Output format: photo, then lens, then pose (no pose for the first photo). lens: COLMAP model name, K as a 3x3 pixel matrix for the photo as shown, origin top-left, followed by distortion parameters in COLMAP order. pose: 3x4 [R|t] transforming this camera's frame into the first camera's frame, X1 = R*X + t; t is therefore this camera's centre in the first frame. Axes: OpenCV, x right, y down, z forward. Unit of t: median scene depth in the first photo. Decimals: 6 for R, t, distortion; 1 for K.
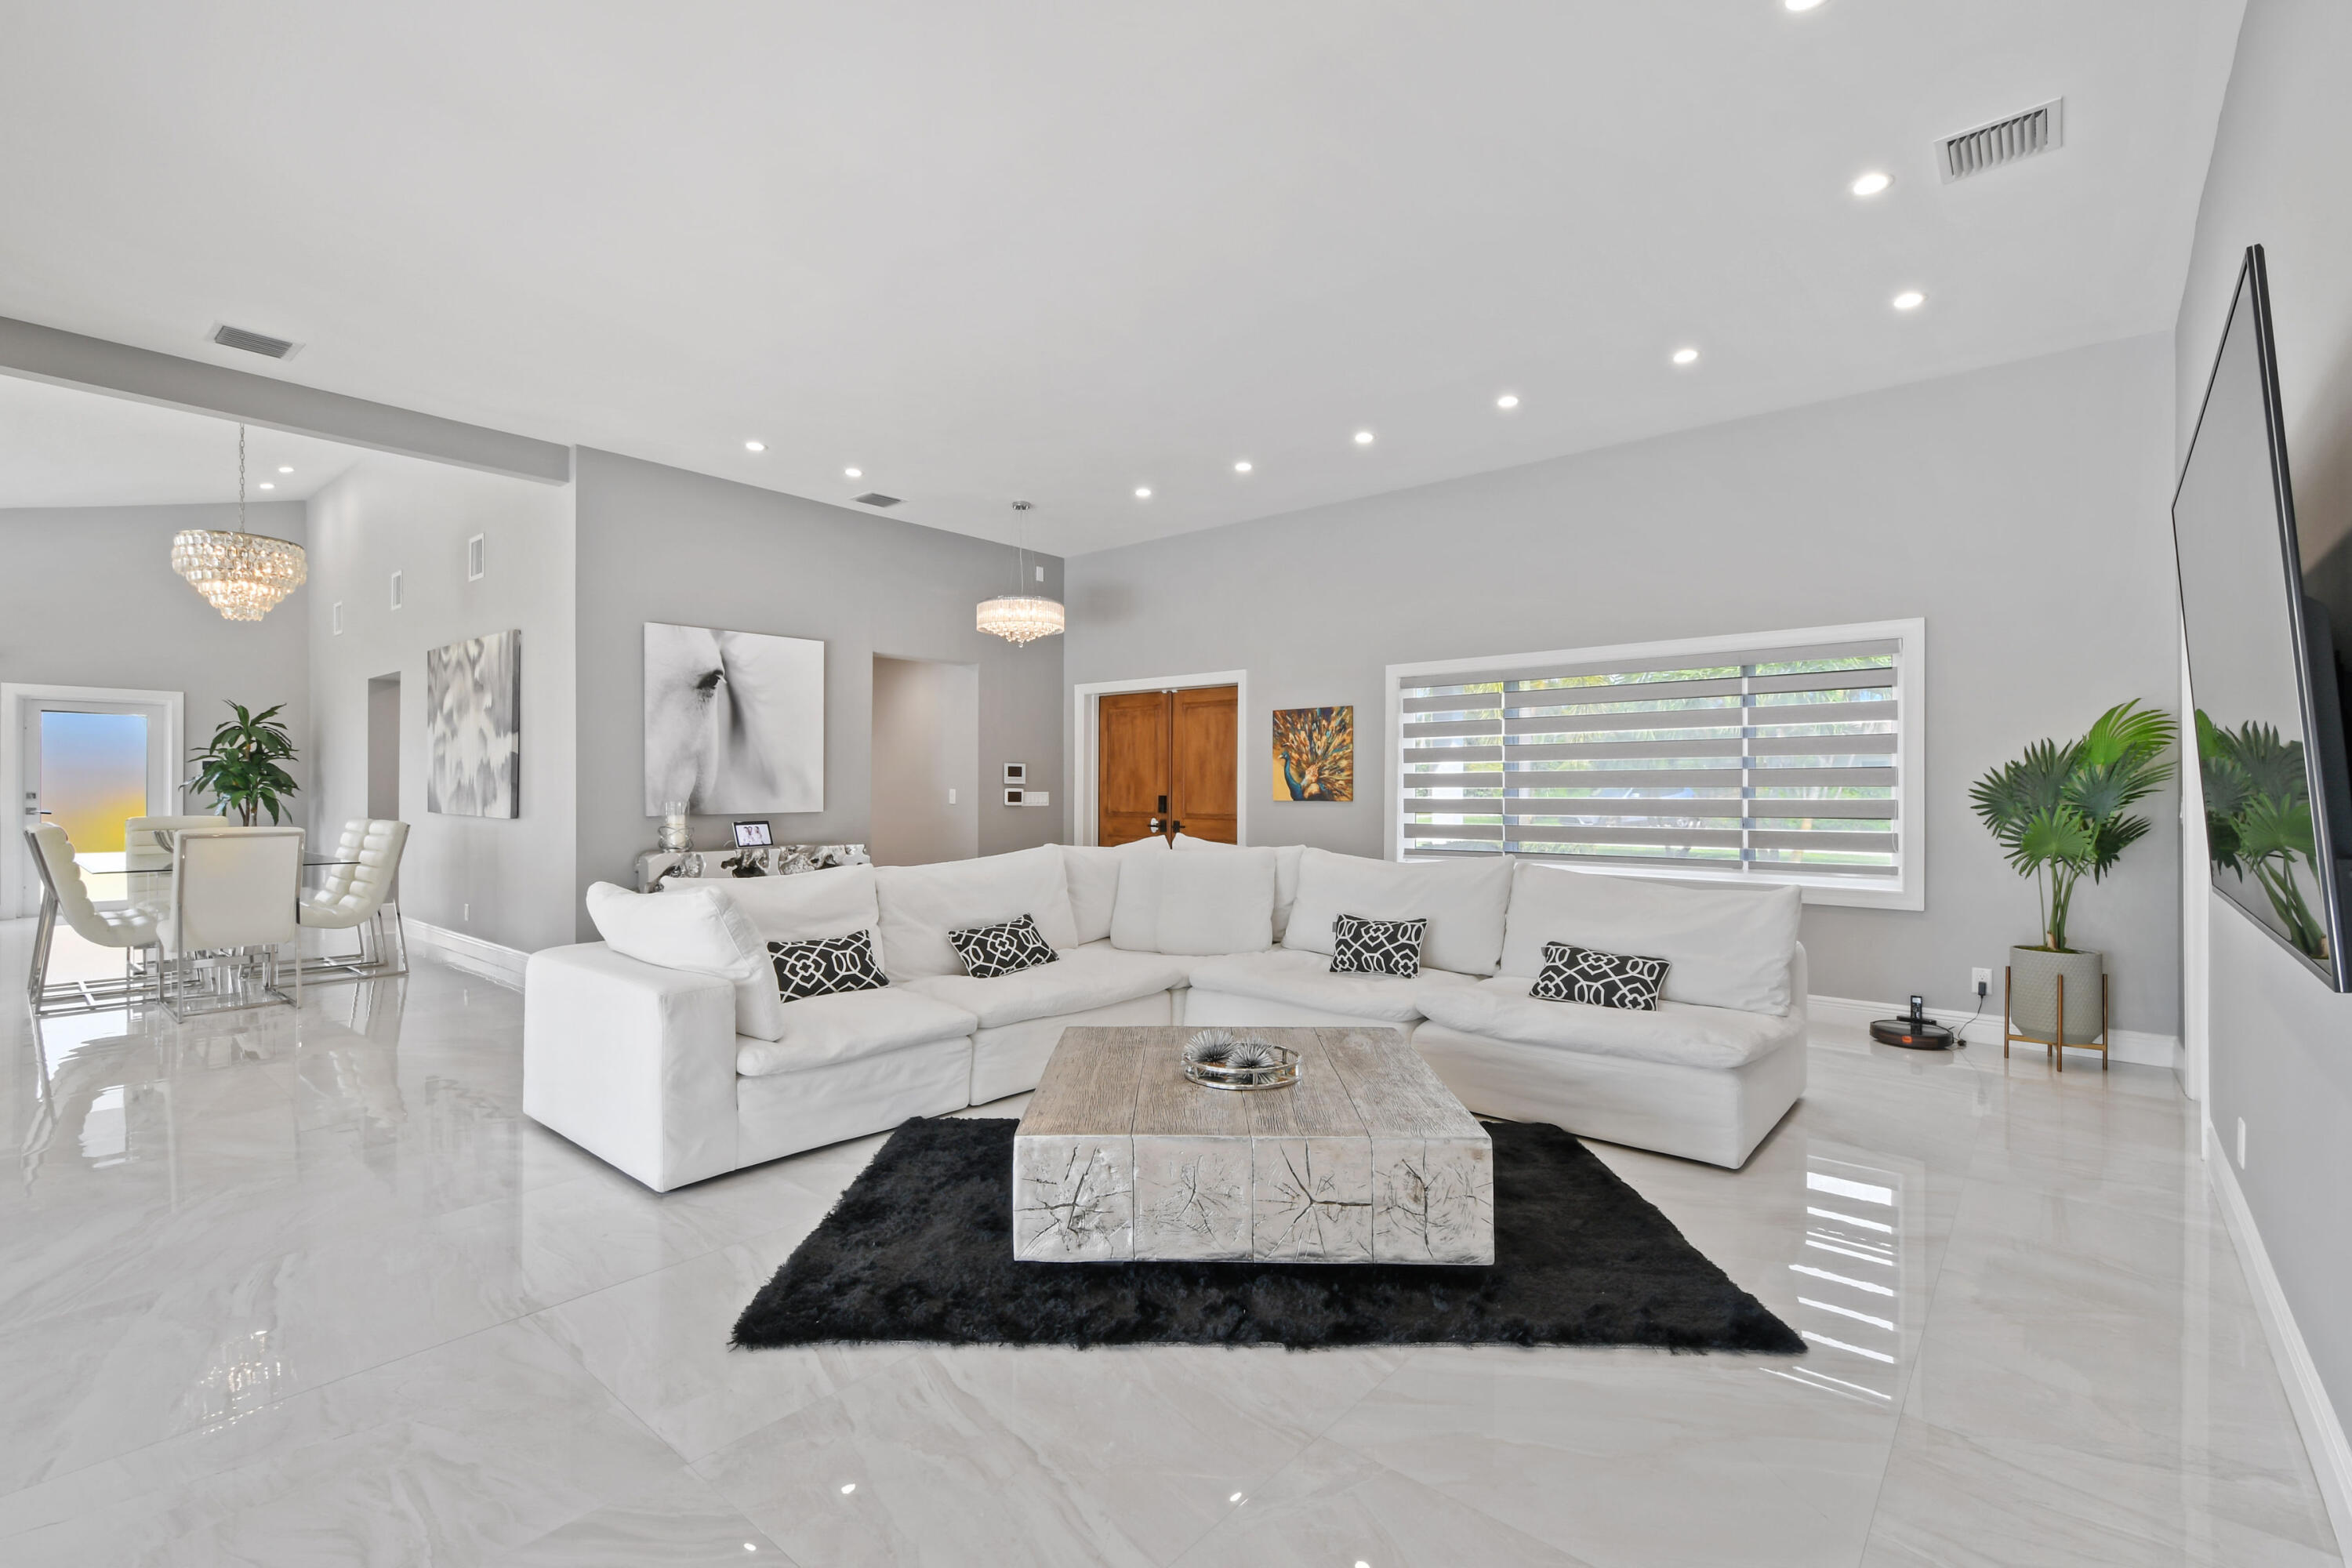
lens RADIAL K [[1034.8, 0, 1176.0], [0, 1034.8, 784.0], [0, 0, 1]] dist [0.001160, -0.000030]
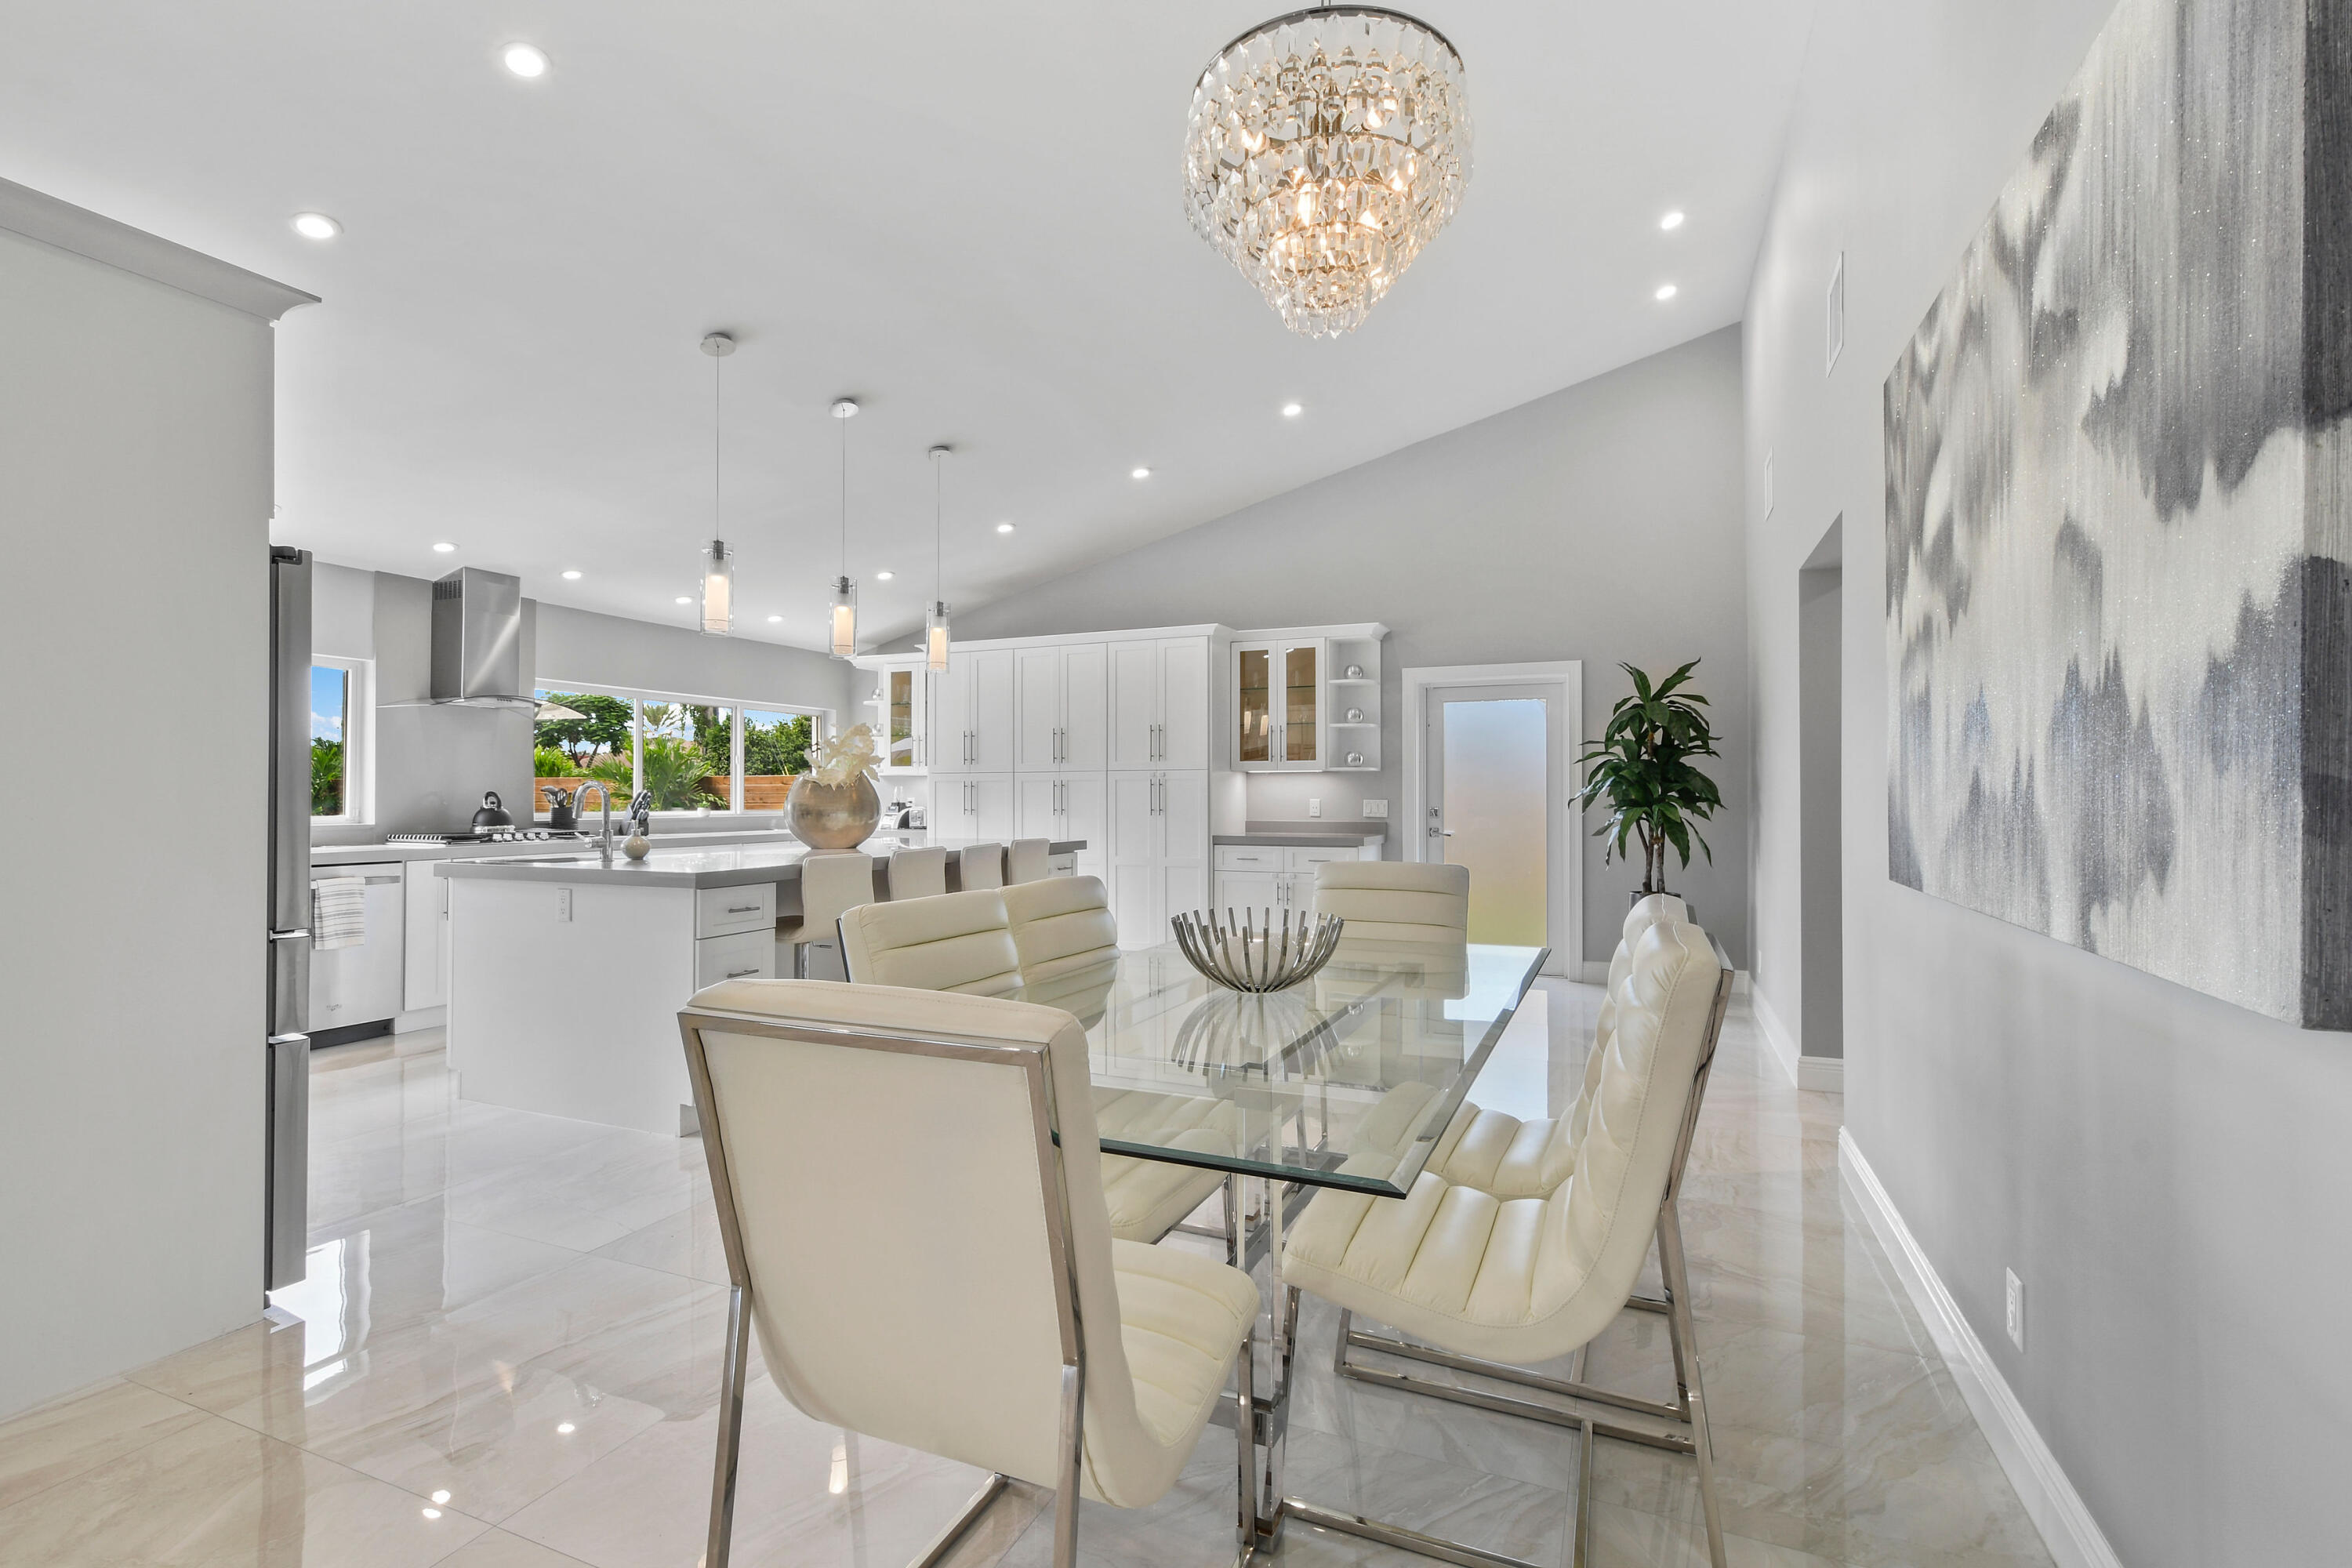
lens RADIAL K [[1092.9, 0, 1167.9], [0, 1092.9, 792.7], [0, 0, 1]] dist [0.003216, -0.000052]
pose [[0.294986, -0.008327, -0.955465, -0.364236], [0.004578, 0.999963, -0.007302, 0.001418], [0.955491, -0.002220, 0.295013, 0.539055]]
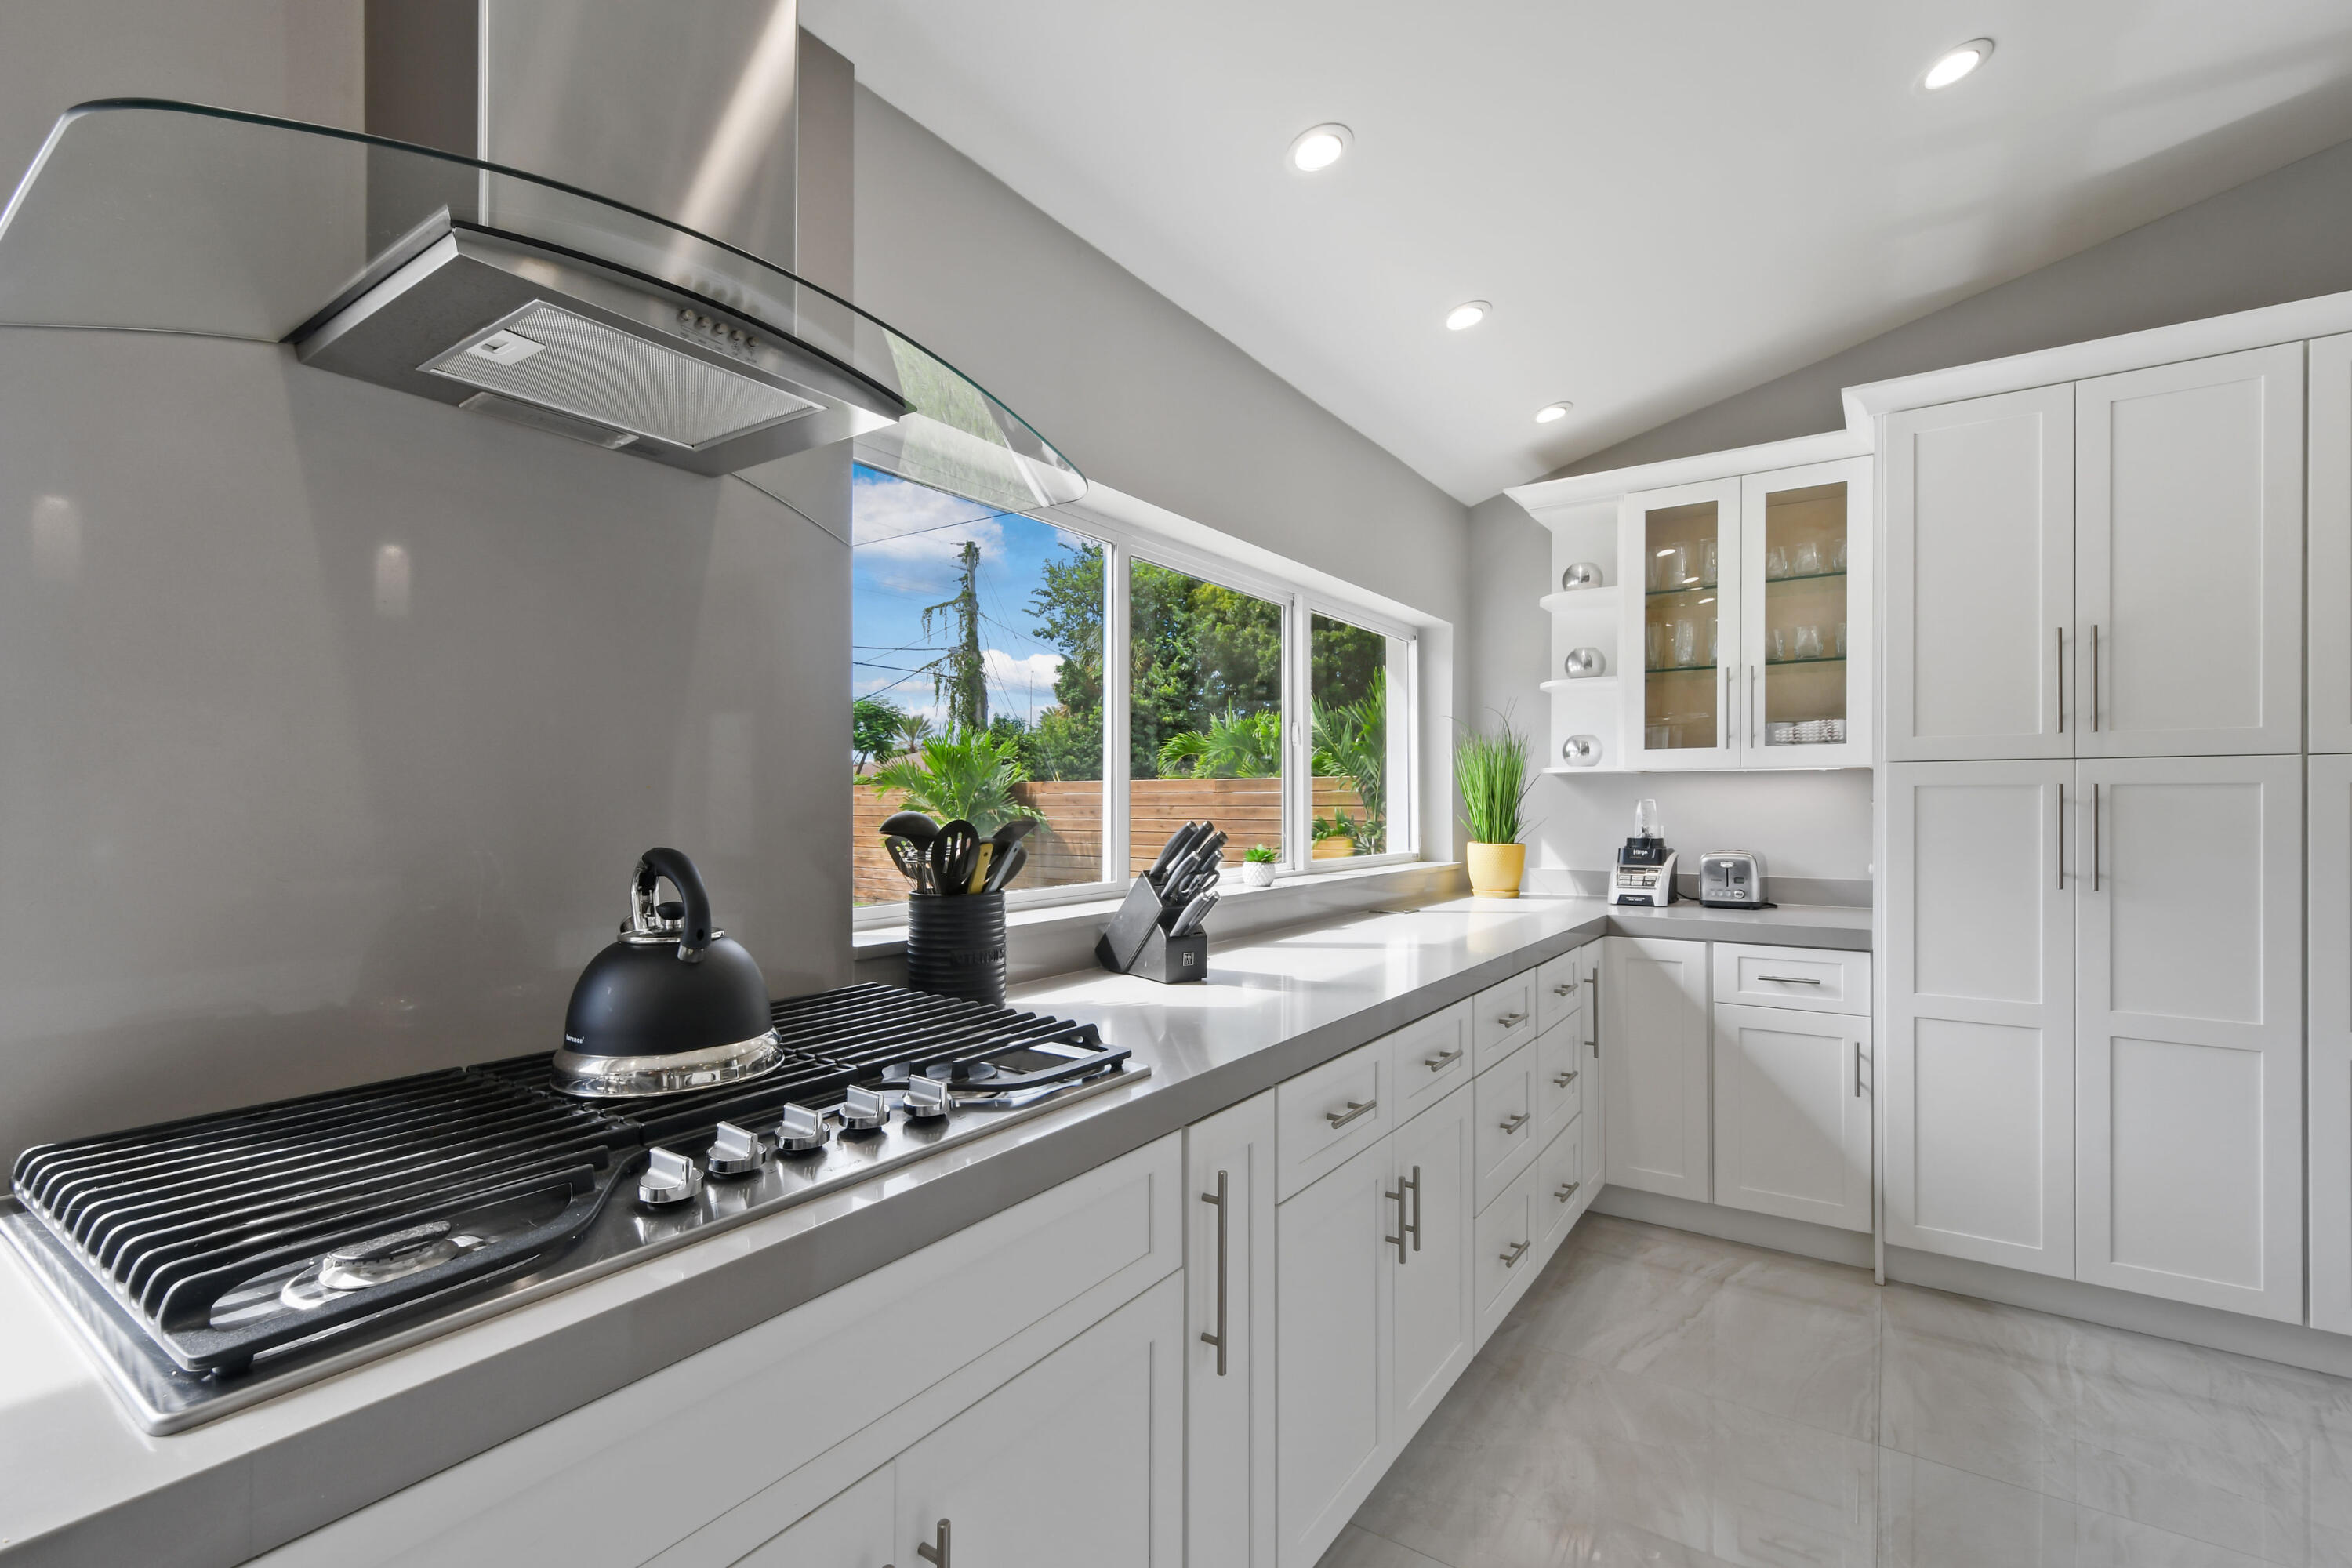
lens RADIAL K [[1043.8, 0, 1176.0], [0, 1043.8, 805.7], [0, 0, 1]] dist [0.004839, -0.000040]
pose [[0.113903, -0.001875, -0.993490, -0.979797], [0.005701, 0.999983, -0.001233, -0.009849], [0.993476, -0.005524, 0.113912, 0.390262]]
